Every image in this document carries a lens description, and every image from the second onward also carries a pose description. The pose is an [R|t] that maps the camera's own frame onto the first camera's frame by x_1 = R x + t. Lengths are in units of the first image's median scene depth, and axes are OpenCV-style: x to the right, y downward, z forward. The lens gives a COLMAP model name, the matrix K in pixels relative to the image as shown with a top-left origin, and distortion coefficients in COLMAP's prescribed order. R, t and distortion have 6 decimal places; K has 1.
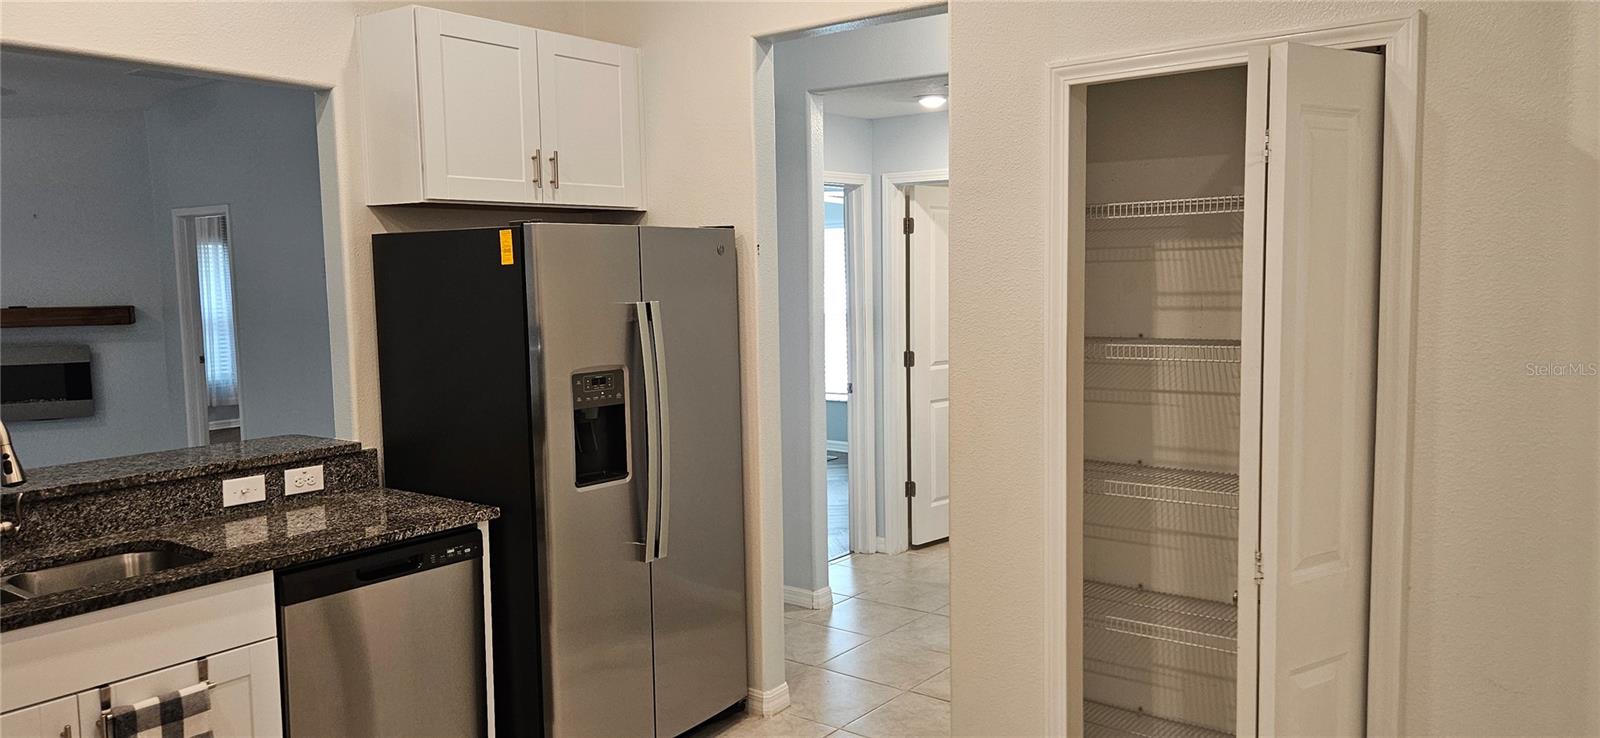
lens RADIAL K [[1104.5, 0, 887.4], [0, 1104.5, 355.8], [0, 0, 1]] dist [0.040396, -0.011093]
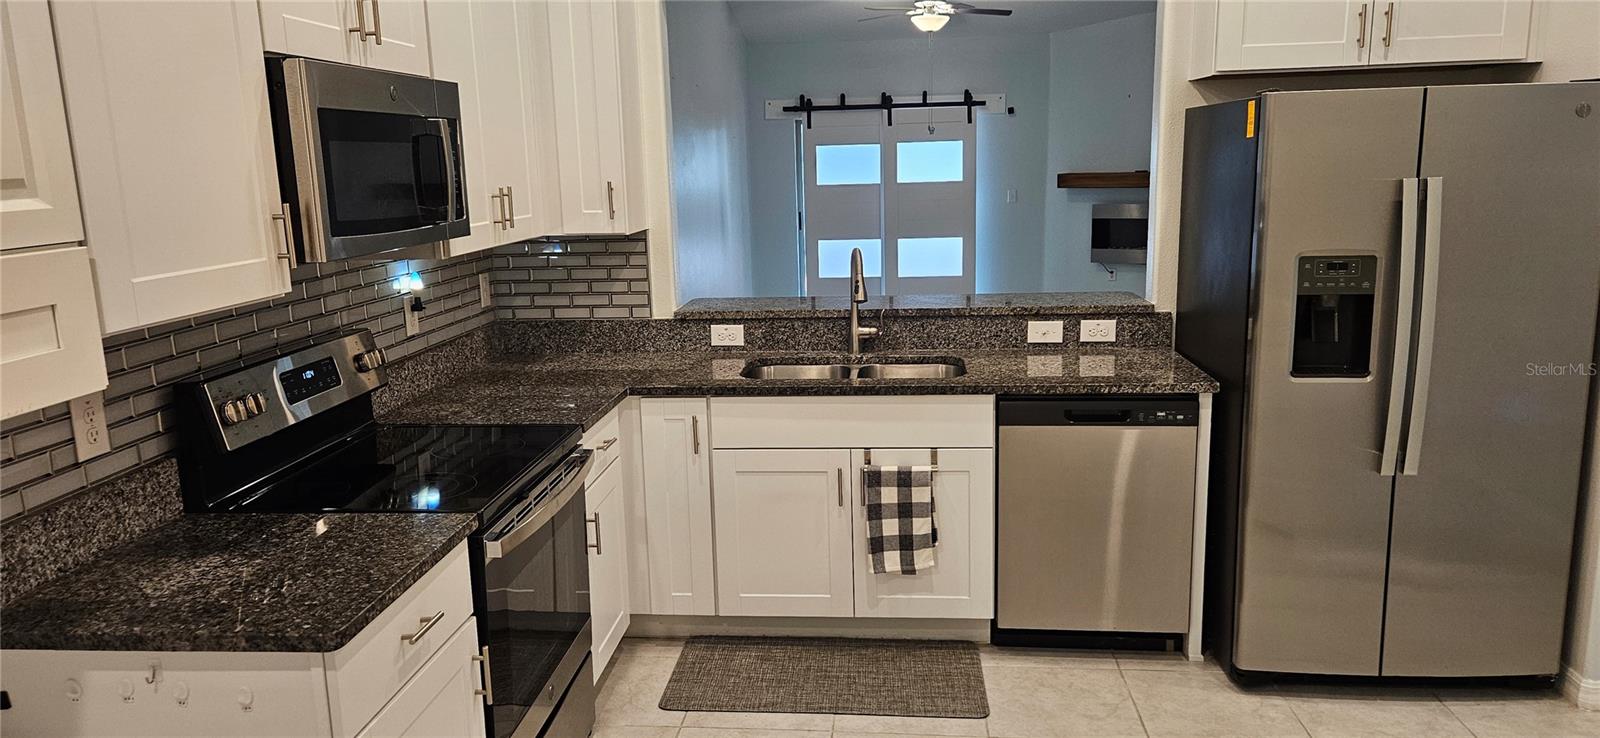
lens RADIAL K [[1104.5, 0, 804.0], [0, 1104.5, 374.2], [0, 0, 1]] dist [0.040396, -0.011093]
pose [[0.522735, 0.167846, -0.835809, 0.297772], [-0.052106, 0.984884, 0.165194, -0.018906], [0.850902, -0.042802, 0.523579, 0.145806]]
